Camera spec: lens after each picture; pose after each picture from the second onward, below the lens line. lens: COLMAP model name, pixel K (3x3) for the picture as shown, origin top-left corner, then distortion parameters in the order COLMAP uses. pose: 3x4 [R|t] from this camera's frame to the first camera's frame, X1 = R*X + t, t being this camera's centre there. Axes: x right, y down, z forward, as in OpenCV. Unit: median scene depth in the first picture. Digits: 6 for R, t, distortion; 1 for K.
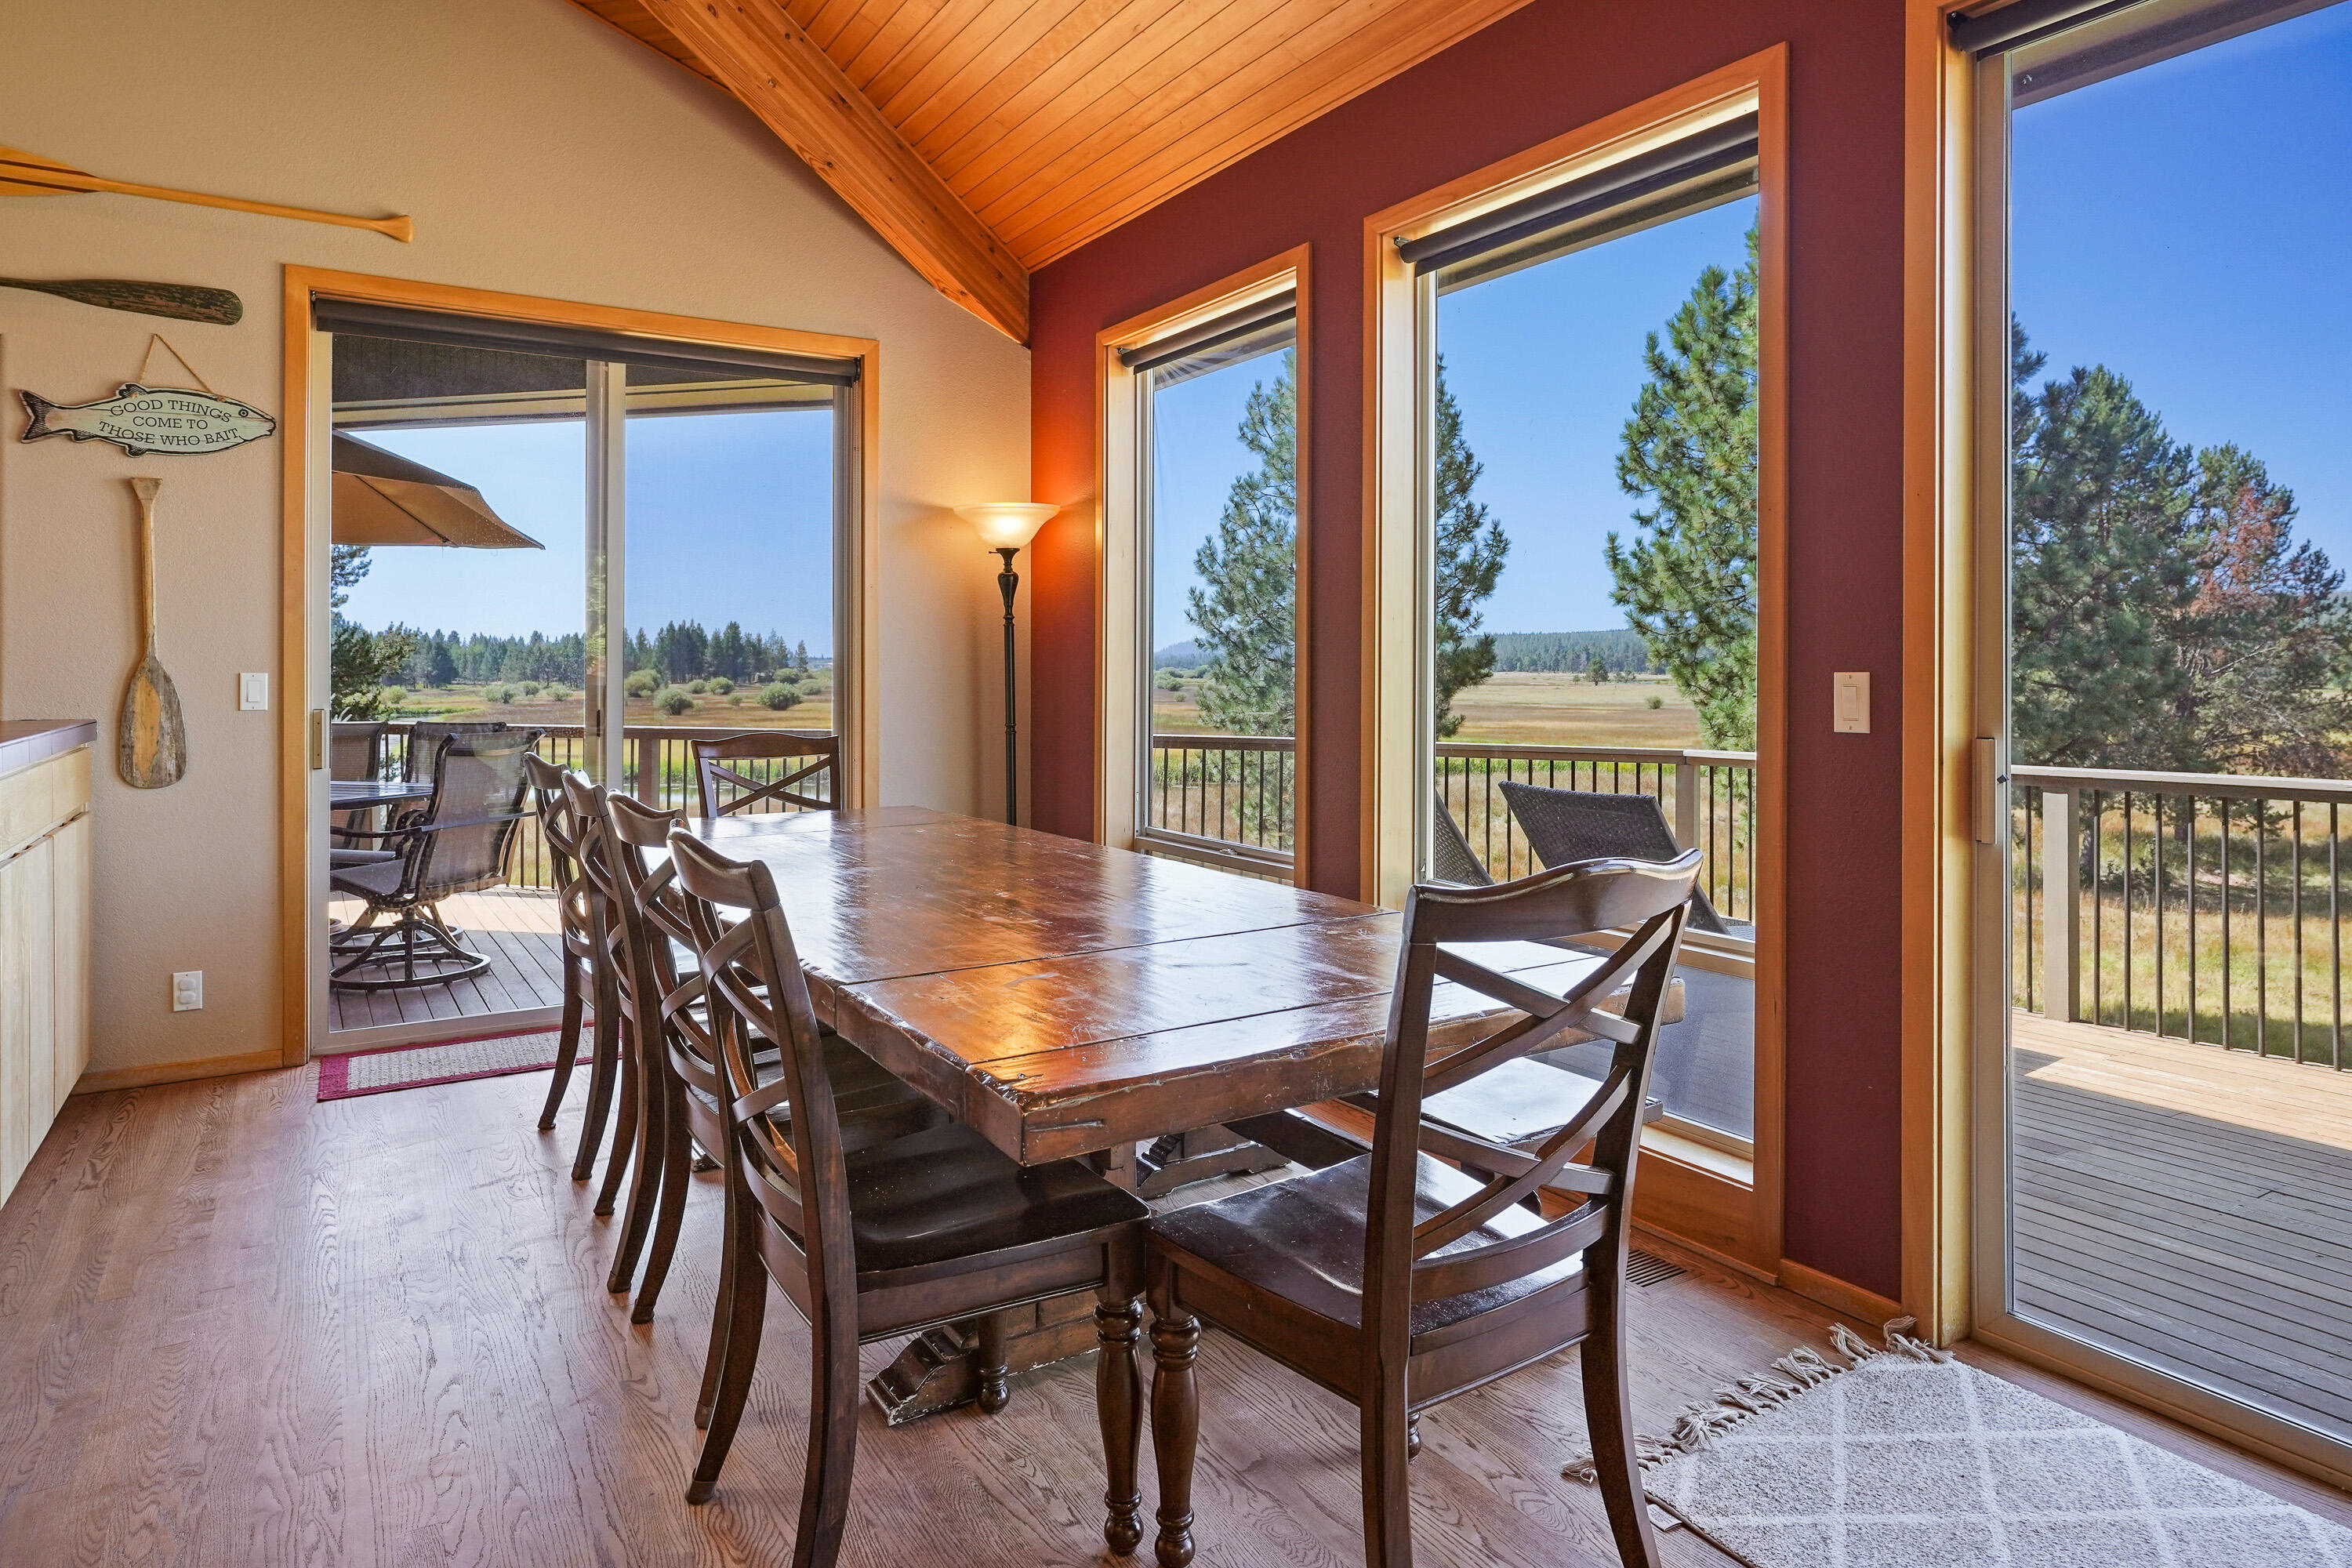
lens RADIAL K [[1350.1, 0, 1176.9], [0, 1350.1, 668.7], [0, 0, 1]] dist [0.004658, 0.000054]
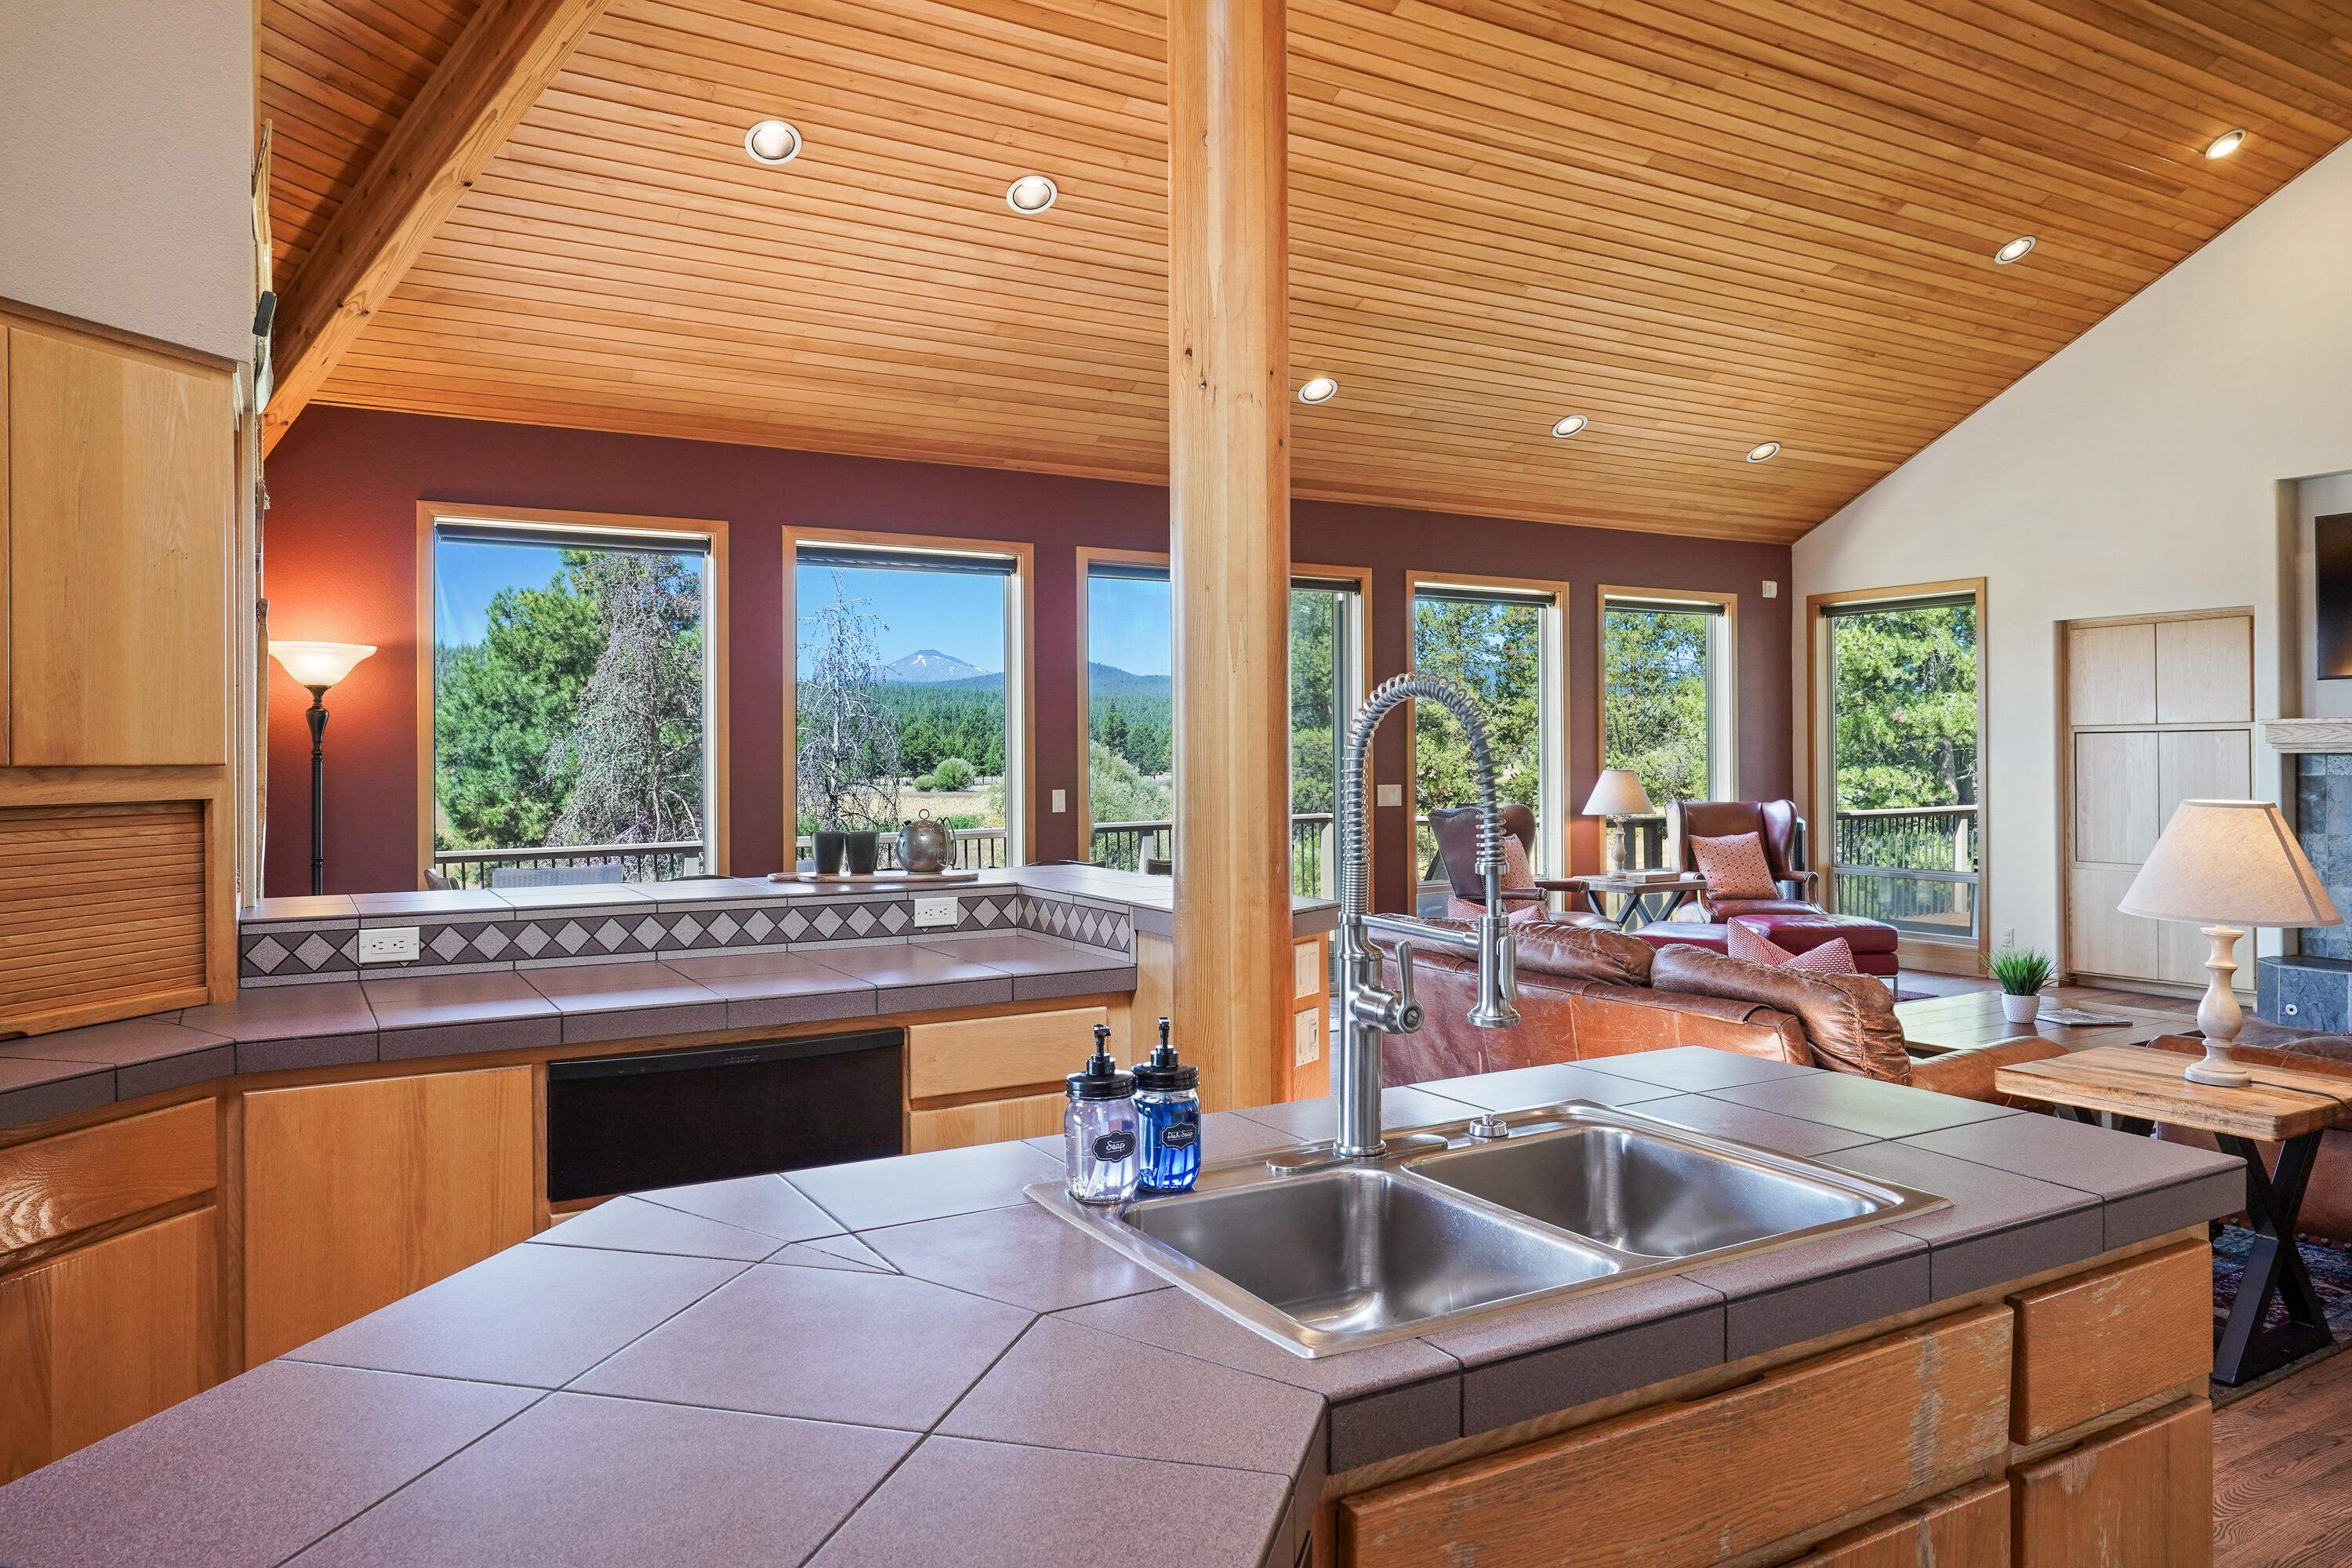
lens RADIAL K [[1546.1, 0, 1161.6], [0, 1546.1, 740.9], [0, 0, 1]] dist [-0.001106, -0.000989]
pose [[0.040458, 0.007283, 0.999155, -1.592588], [0.006112, 0.999953, -0.007536, -0.043969], [-0.999163, 0.006411, 0.040412, 0.399477]]
